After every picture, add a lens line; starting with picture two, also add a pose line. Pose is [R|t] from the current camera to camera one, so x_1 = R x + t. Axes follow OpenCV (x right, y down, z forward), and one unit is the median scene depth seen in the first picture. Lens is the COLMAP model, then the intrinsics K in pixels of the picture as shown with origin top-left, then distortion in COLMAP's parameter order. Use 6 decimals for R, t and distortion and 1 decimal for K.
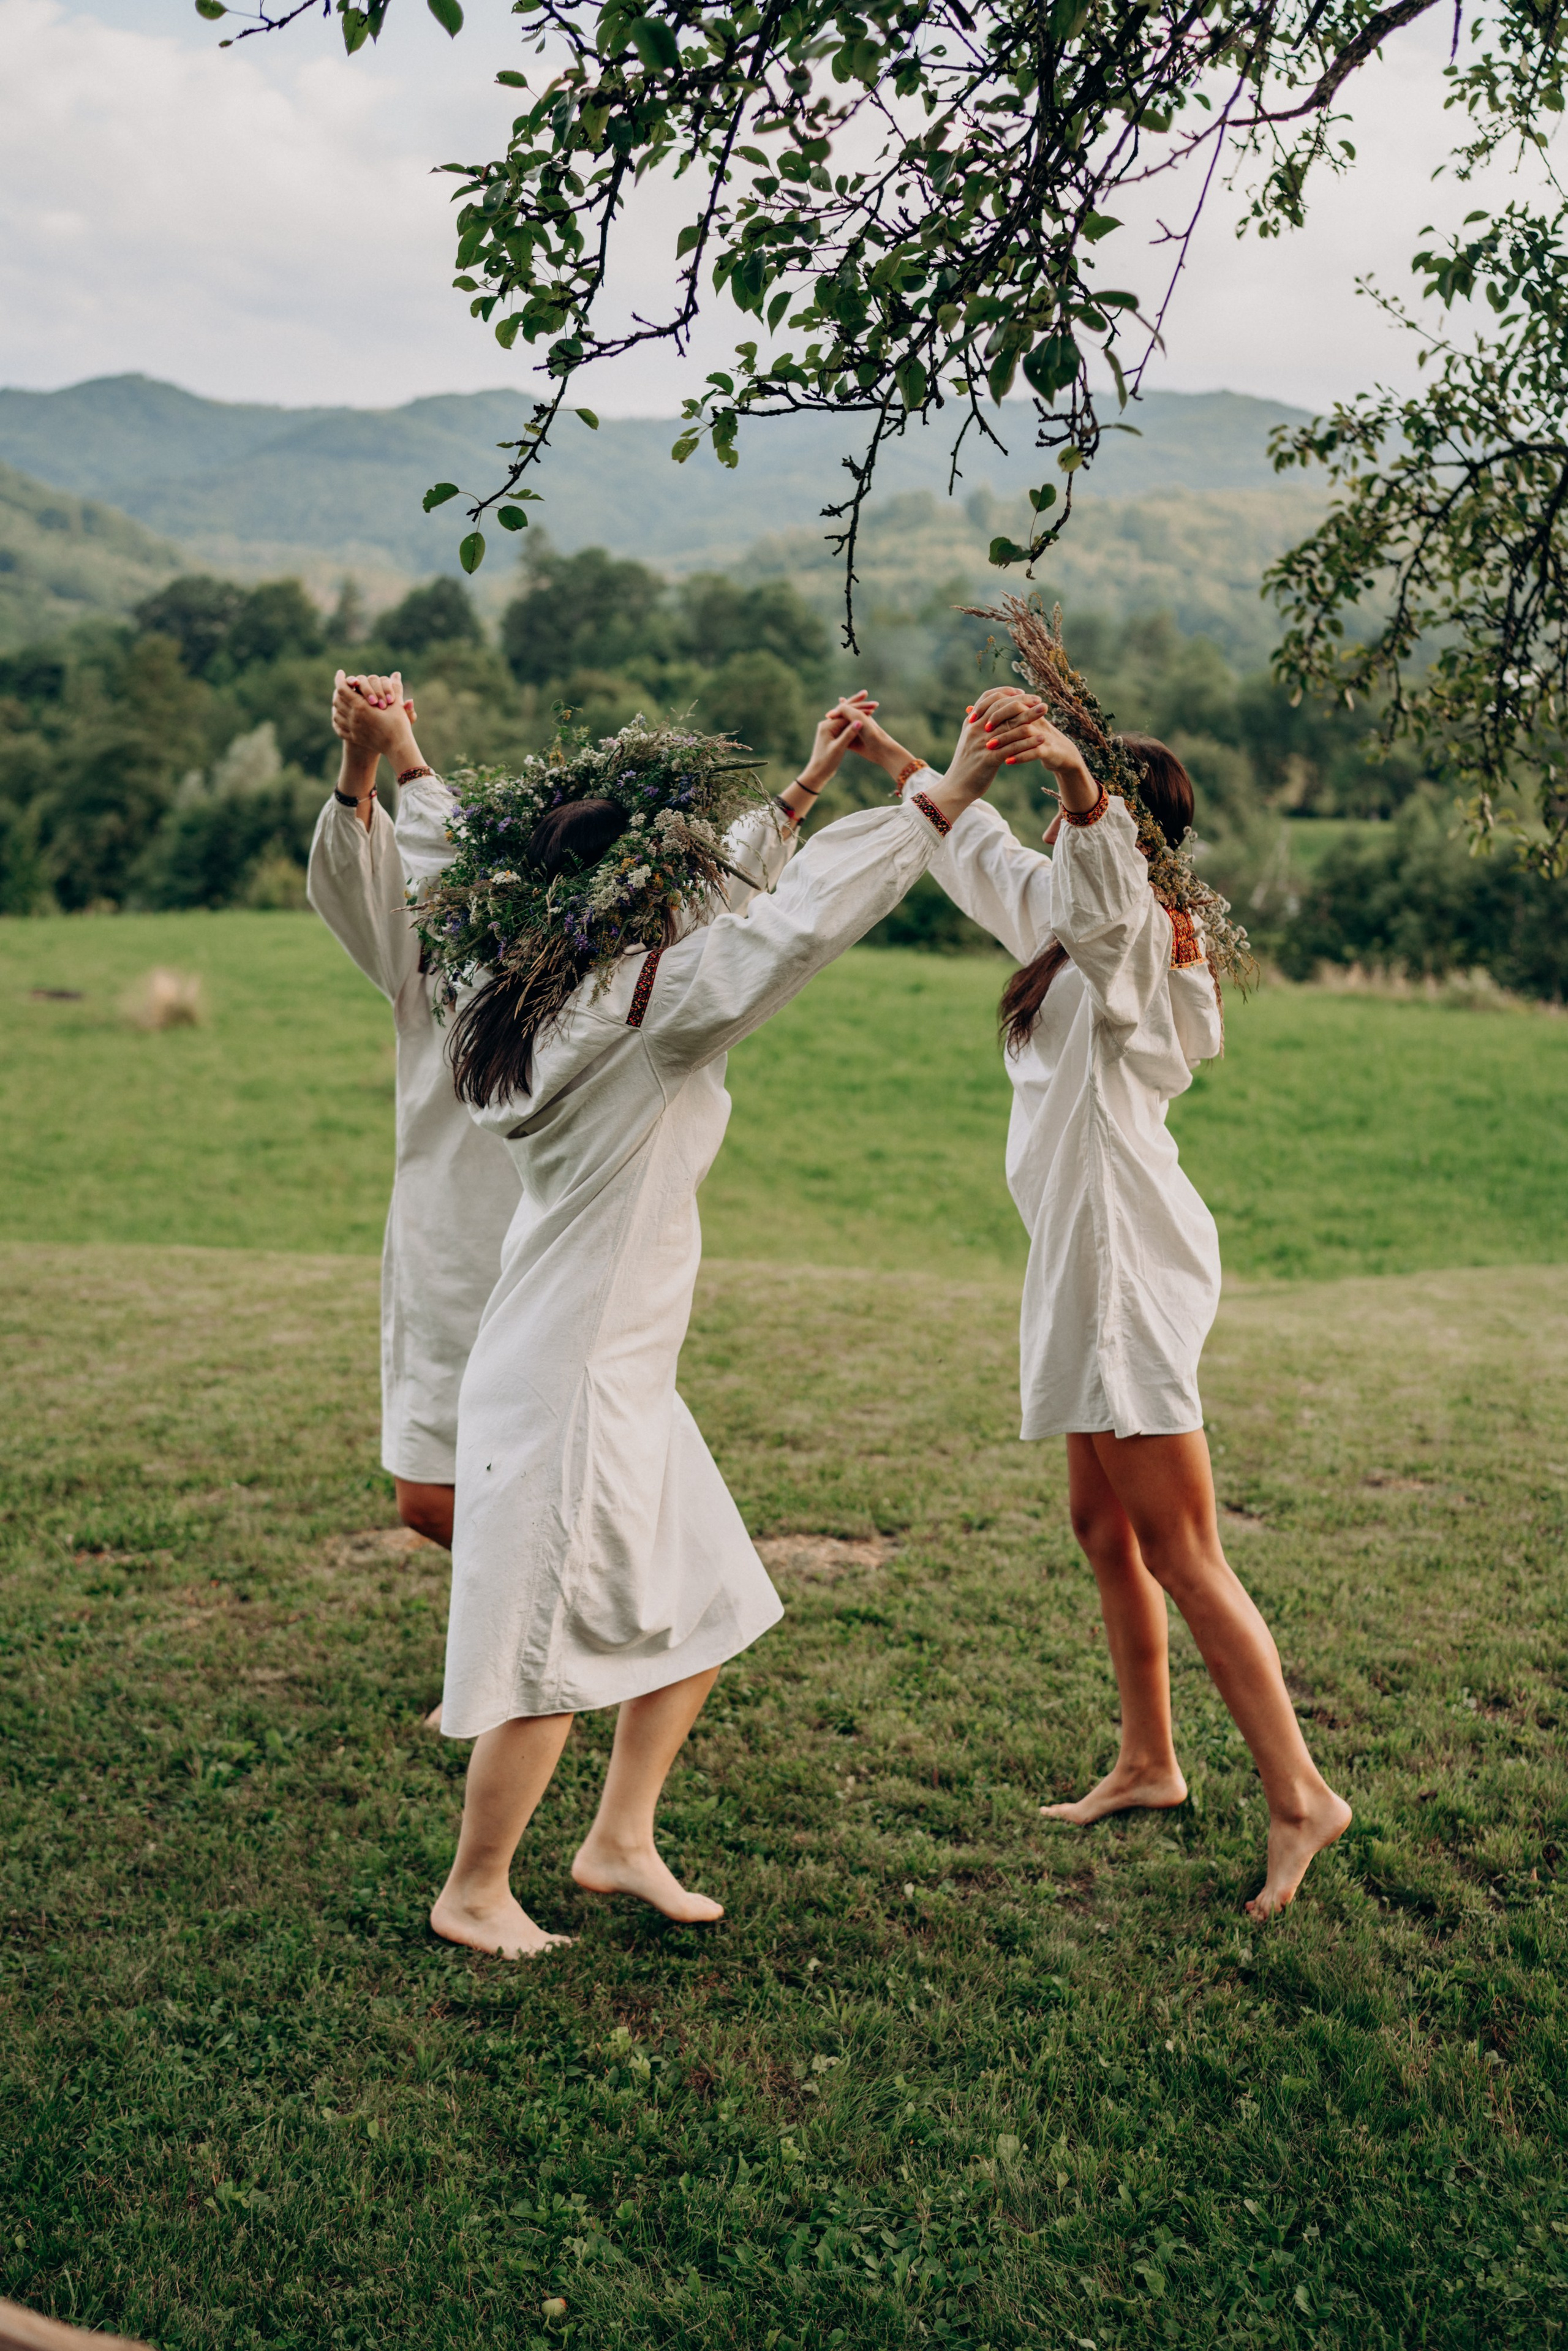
lens RADIAL K [[2238.6, 0, 792.5], [0, 2238.6, 1191.3], [0, 0, 1]] dist [-0.198897, 0.244189]
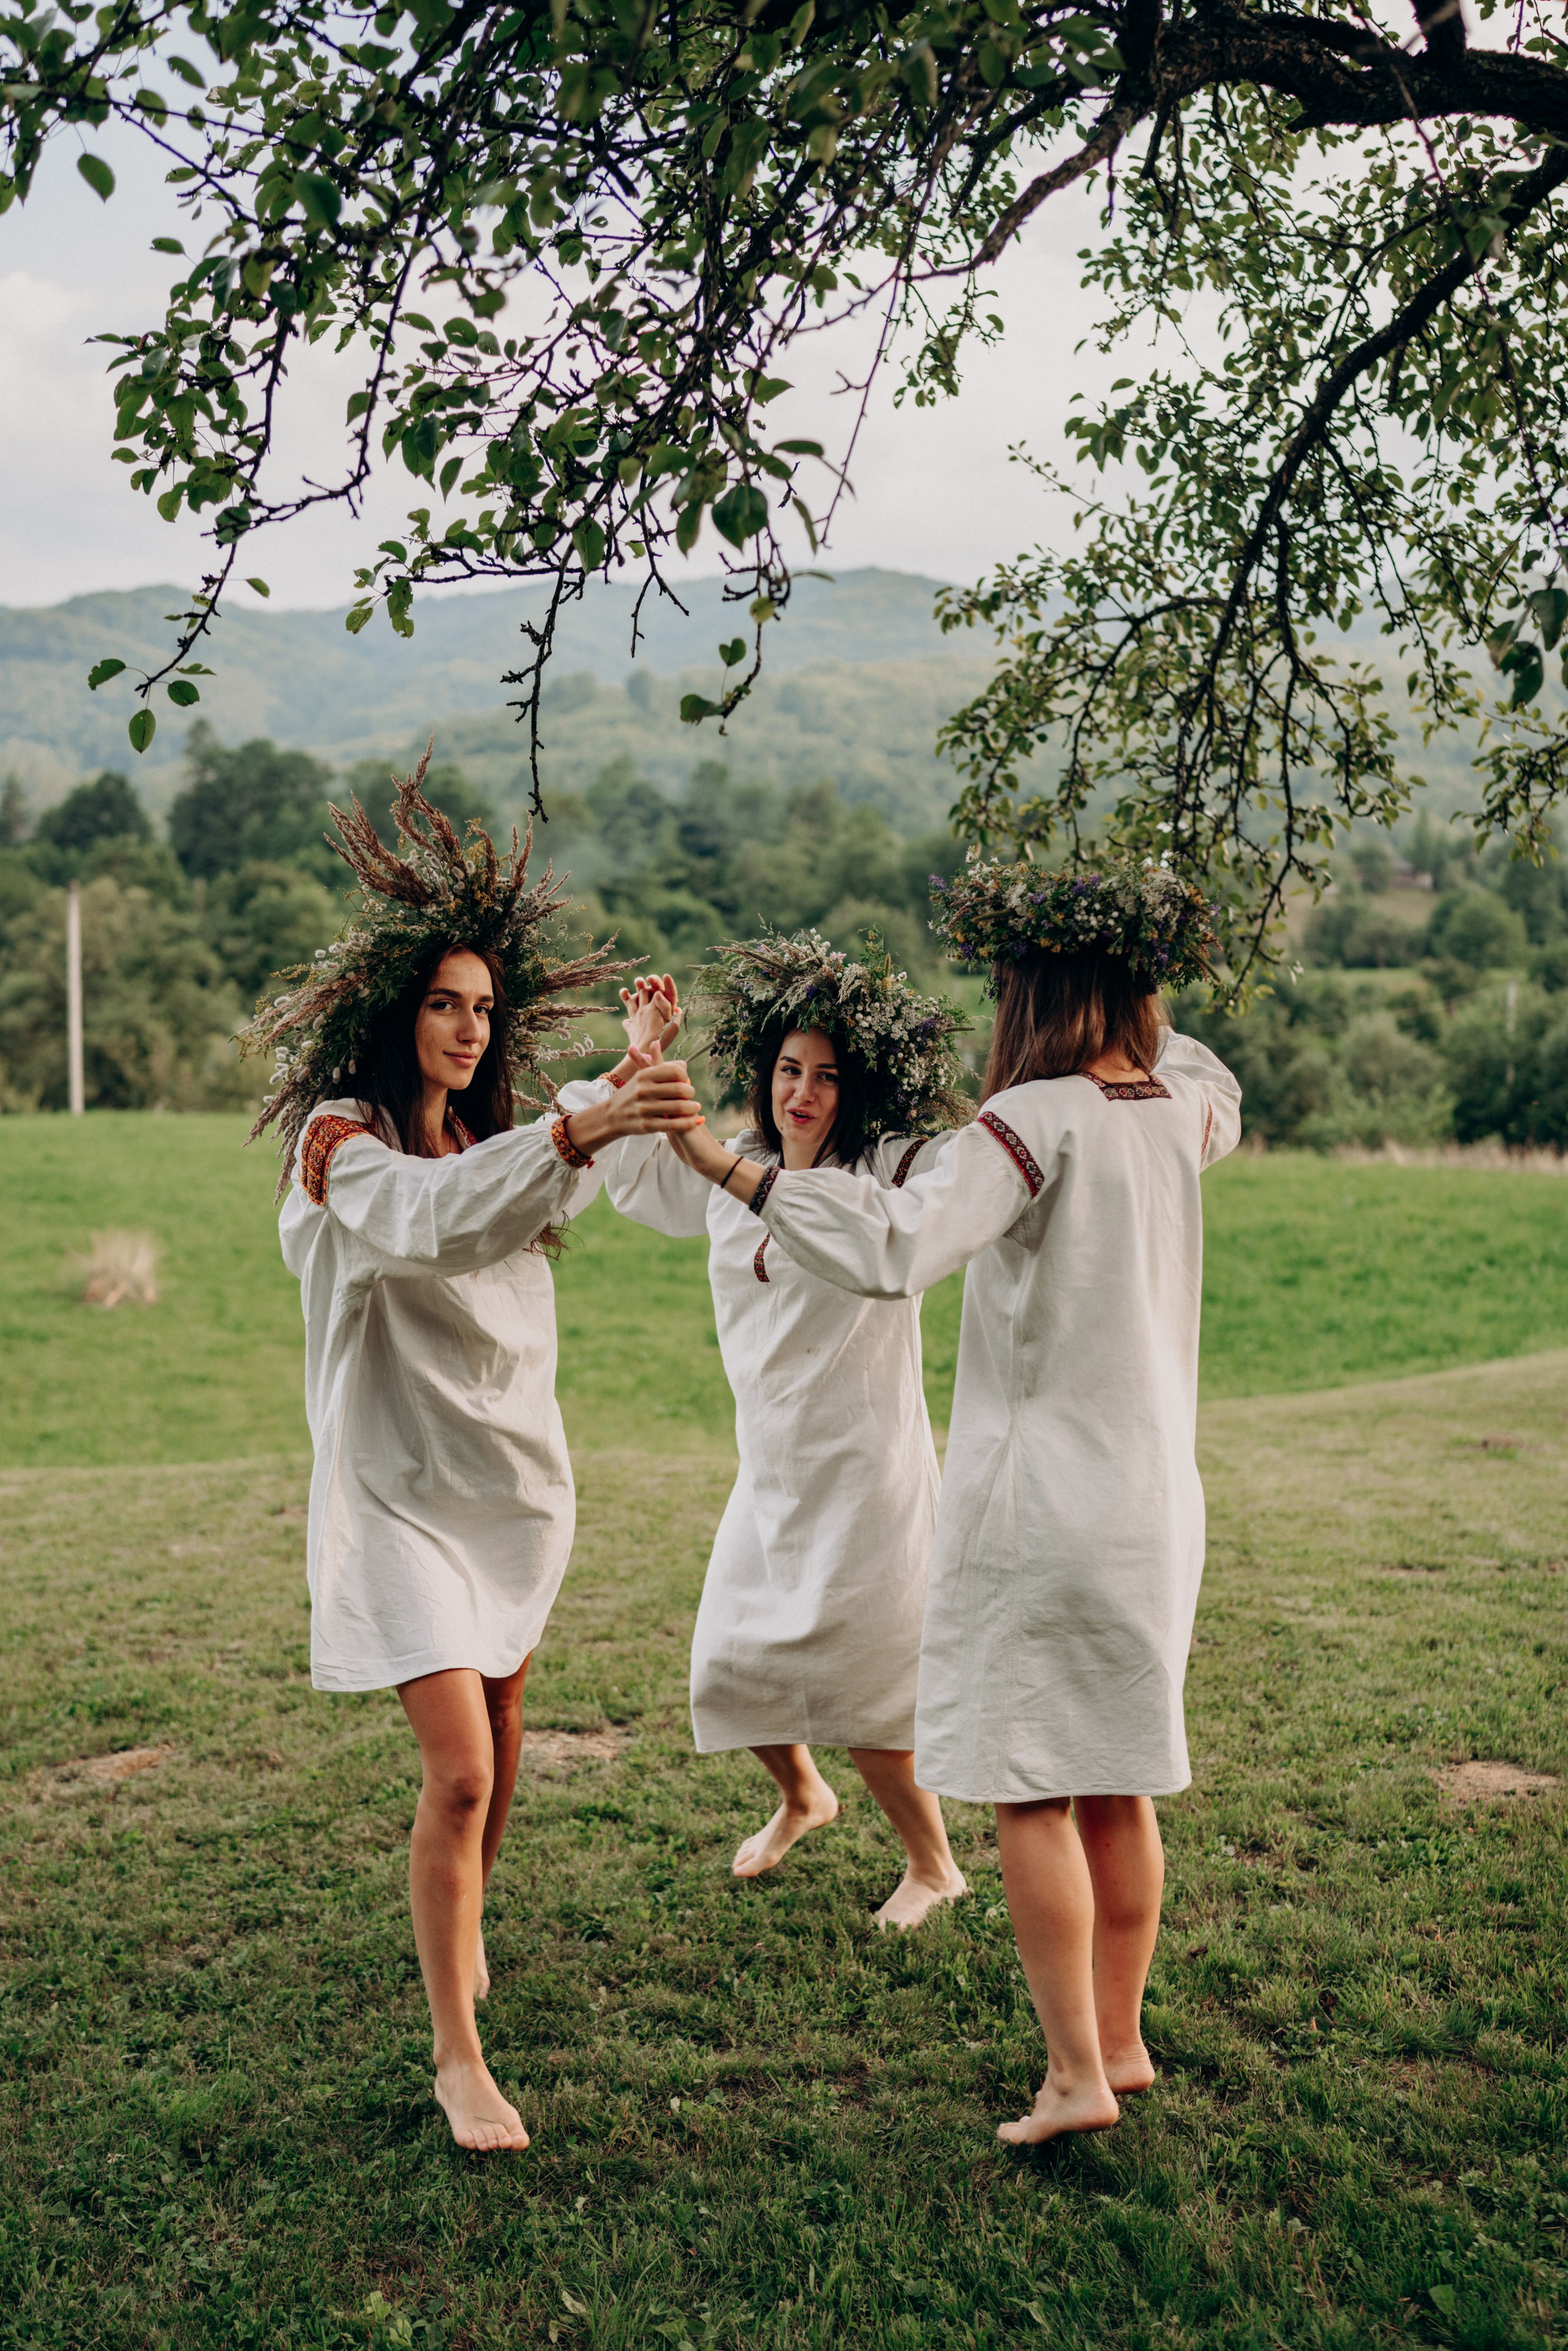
lens RADIAL K [[2233.9, 0, 777.9], [0, 2233.9, 1169.3], [0, 0, 1]] dist [-0.195836, 0.235053]
pose [[0.989691, -0.051836, 0.133510, -0.007233], [0.063293, 0.994533, -0.083050, -0.002589], [-0.128475, 0.090644, 0.987562, 0.033355]]
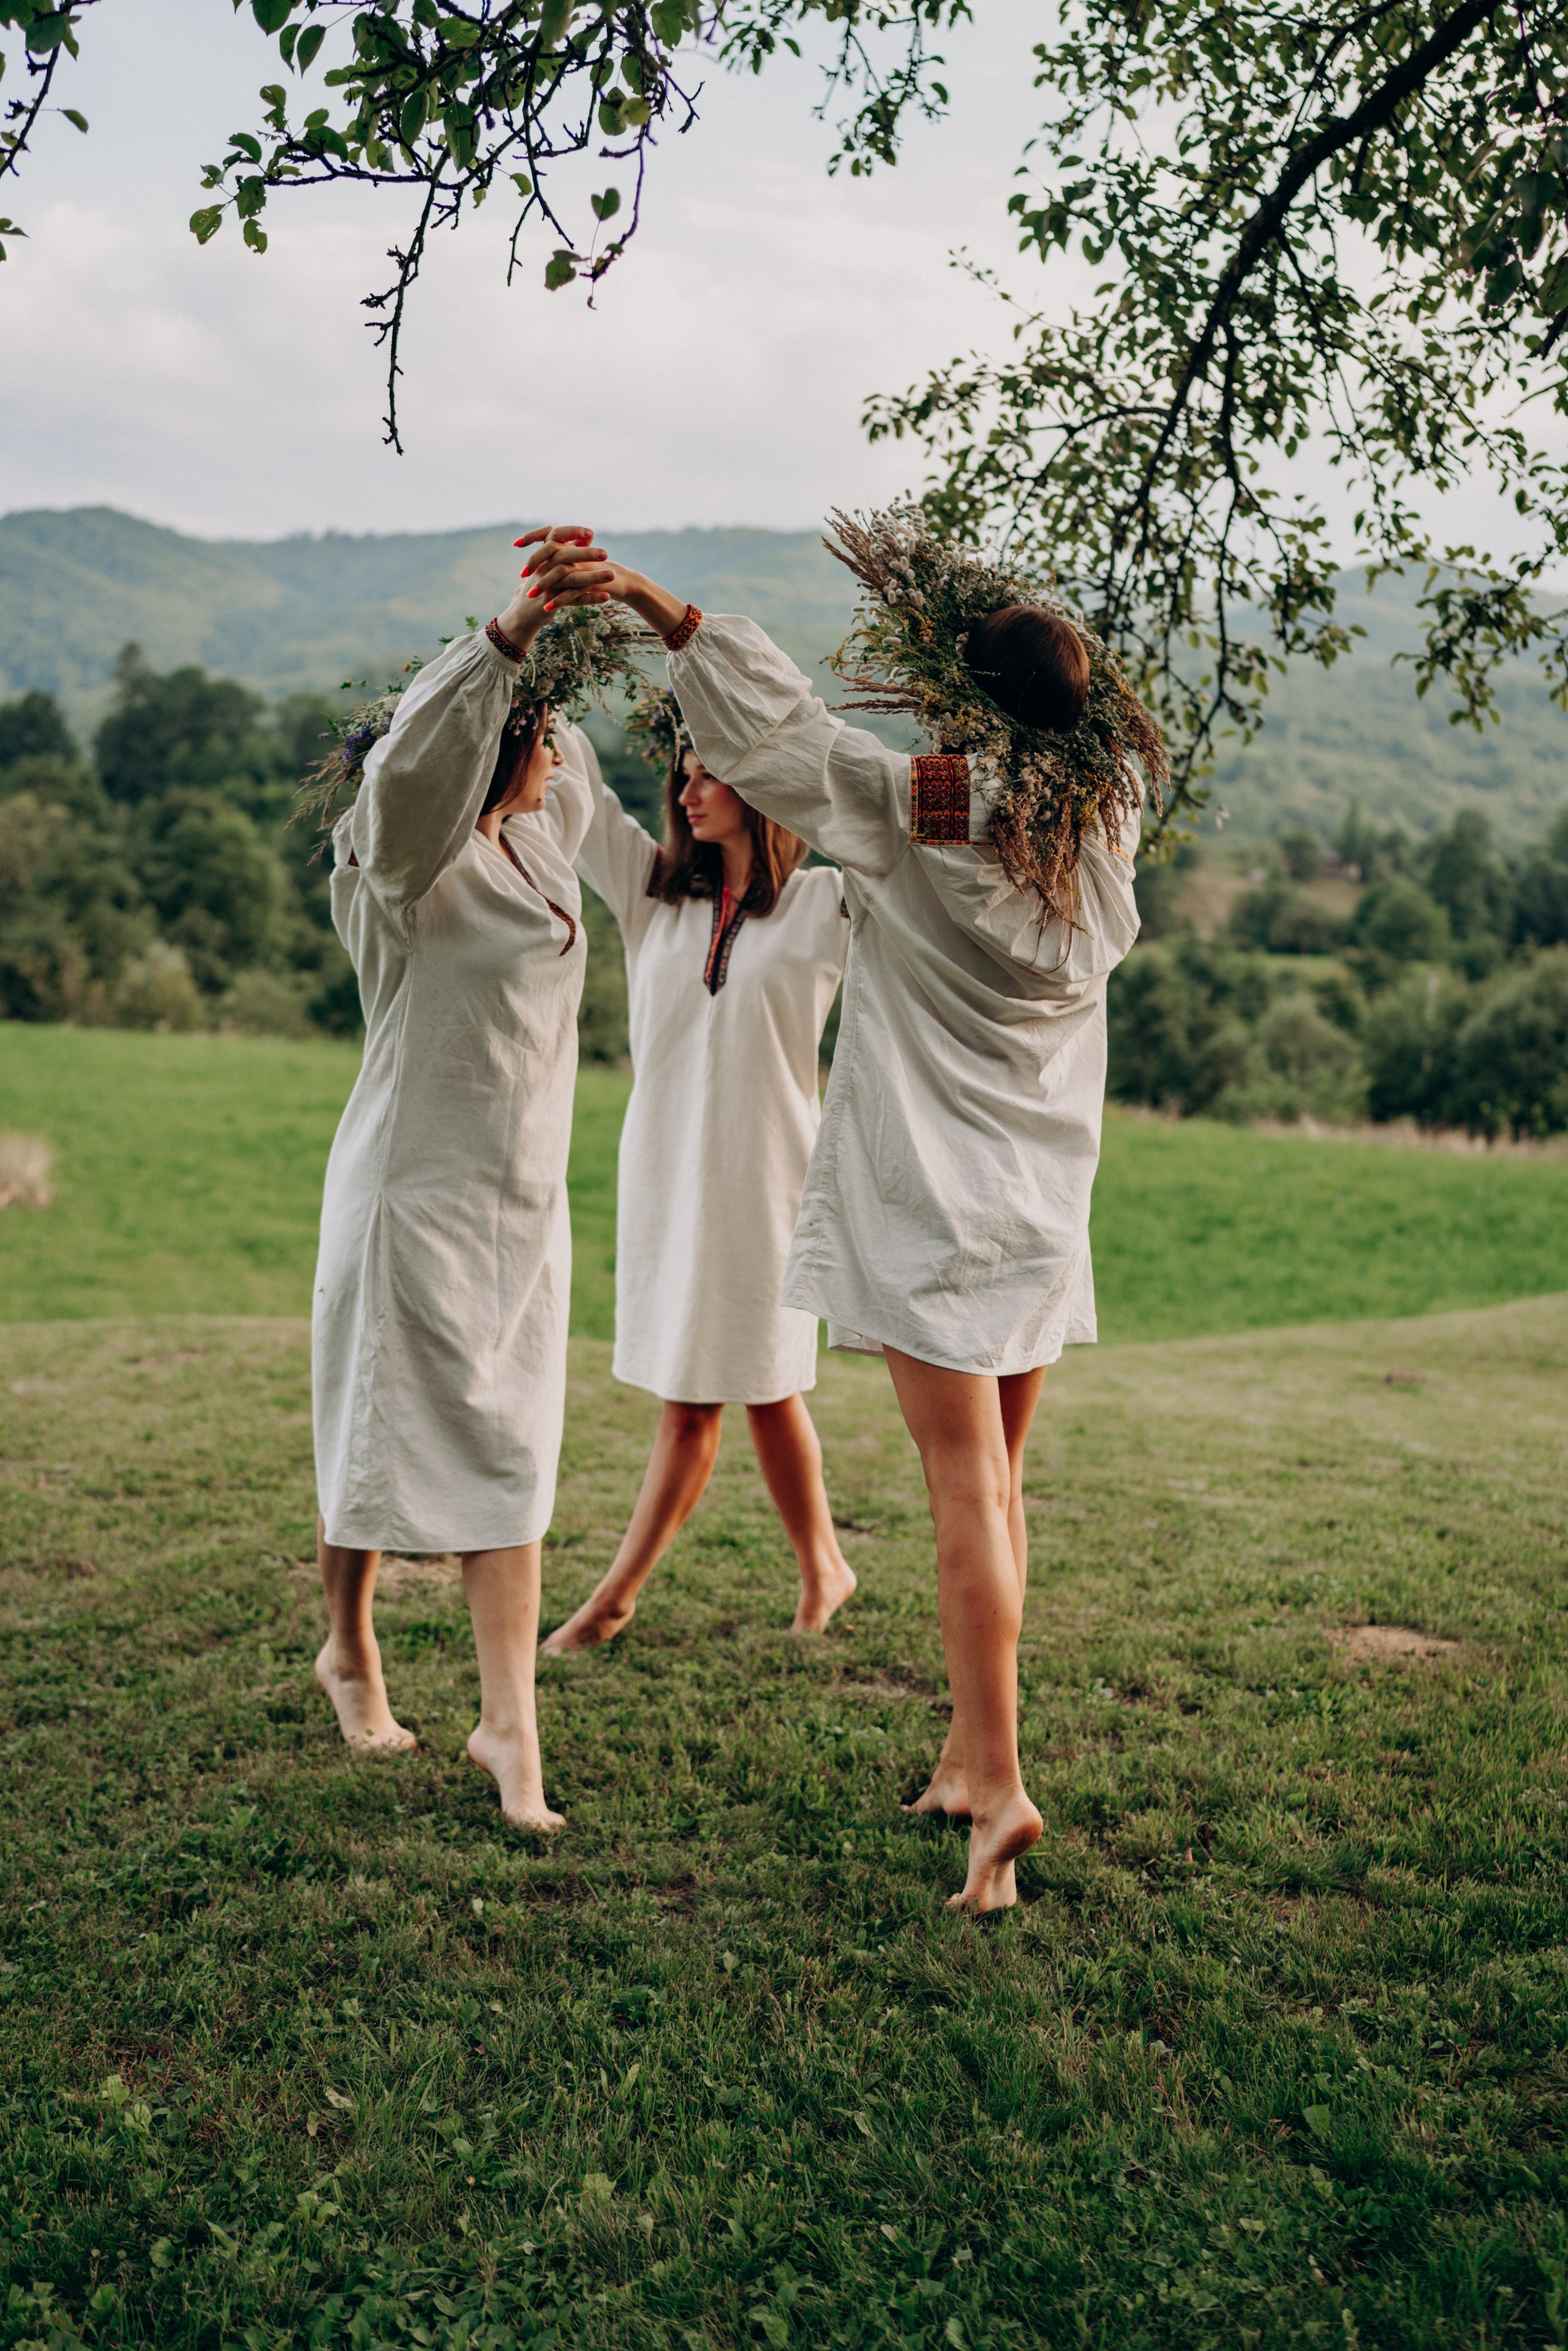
lens RADIAL K [[2231.3, 0, 784.0], [0, 2231.3, 1175.5], [0, 0, 1]] dist [-0.186034, 0.225504]
pose [[0.984860, -0.006318, 0.173236, 0.024996], [0.017572, 0.997827, -0.063507, 0.091996], [-0.172459, 0.065590, 0.982831, 0.130810]]
